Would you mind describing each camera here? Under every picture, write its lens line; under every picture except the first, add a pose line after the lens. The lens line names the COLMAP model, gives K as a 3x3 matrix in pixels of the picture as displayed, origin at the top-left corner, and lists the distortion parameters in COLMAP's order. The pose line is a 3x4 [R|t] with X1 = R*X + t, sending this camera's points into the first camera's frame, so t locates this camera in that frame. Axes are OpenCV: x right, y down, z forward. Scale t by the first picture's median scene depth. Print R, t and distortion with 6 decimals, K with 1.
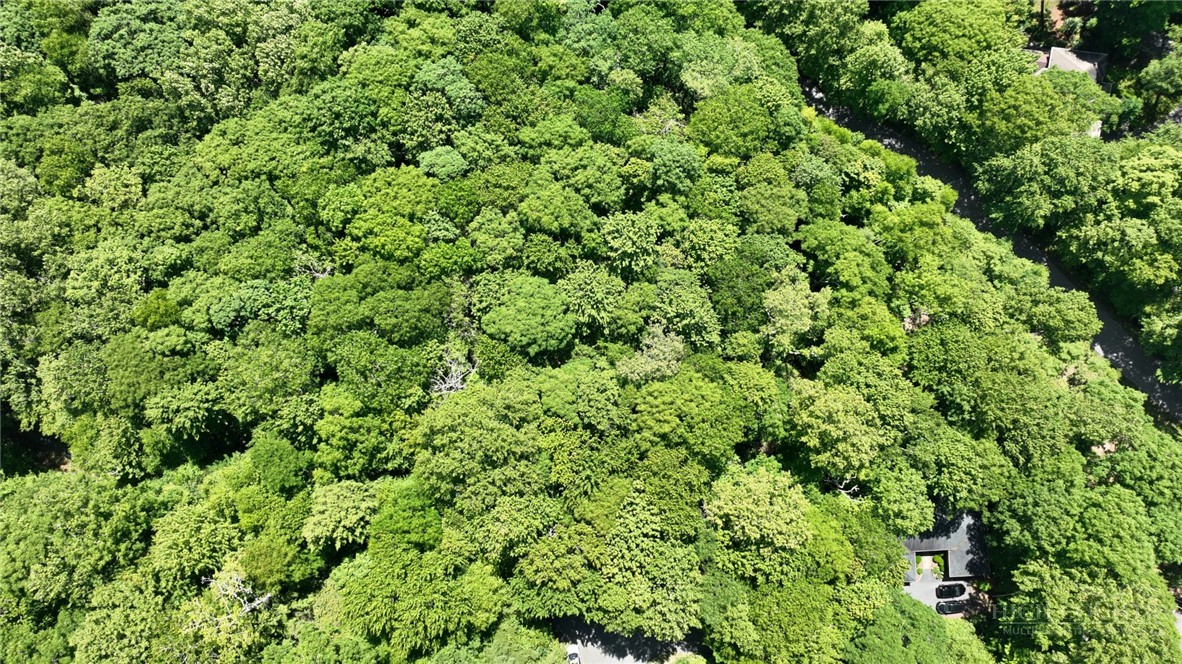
lens RADIAL K [[833.3, 0, 591.0], [0, 833.3, 332.0], [0, 0, 1]] dist [-0.002865, 0.023959]
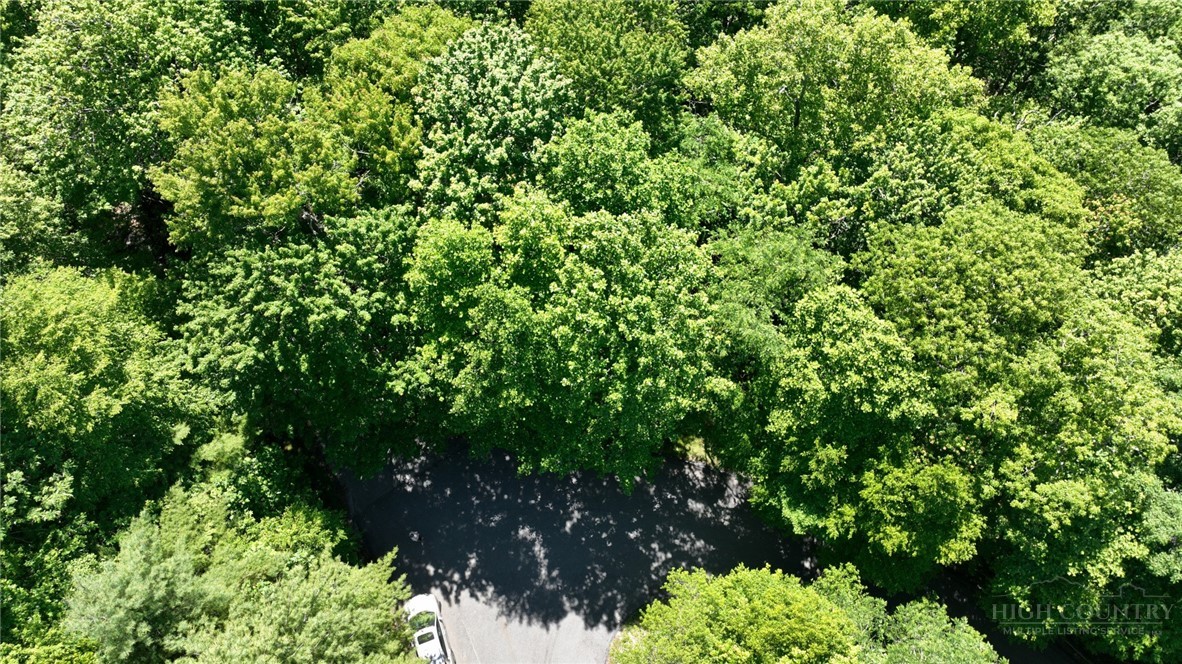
lens RADIAL K [[833.3, 0, 591.0], [0, 833.3, 332.0], [0, 0, 1]] dist [-0.002865, 0.023959]
pose [[0.991383, -0.125124, 0.038785, 0.056919], [0.130993, 0.944417, -0.301525, 0.385704], [0.001098, 0.304007, 0.952669, 0.593669]]
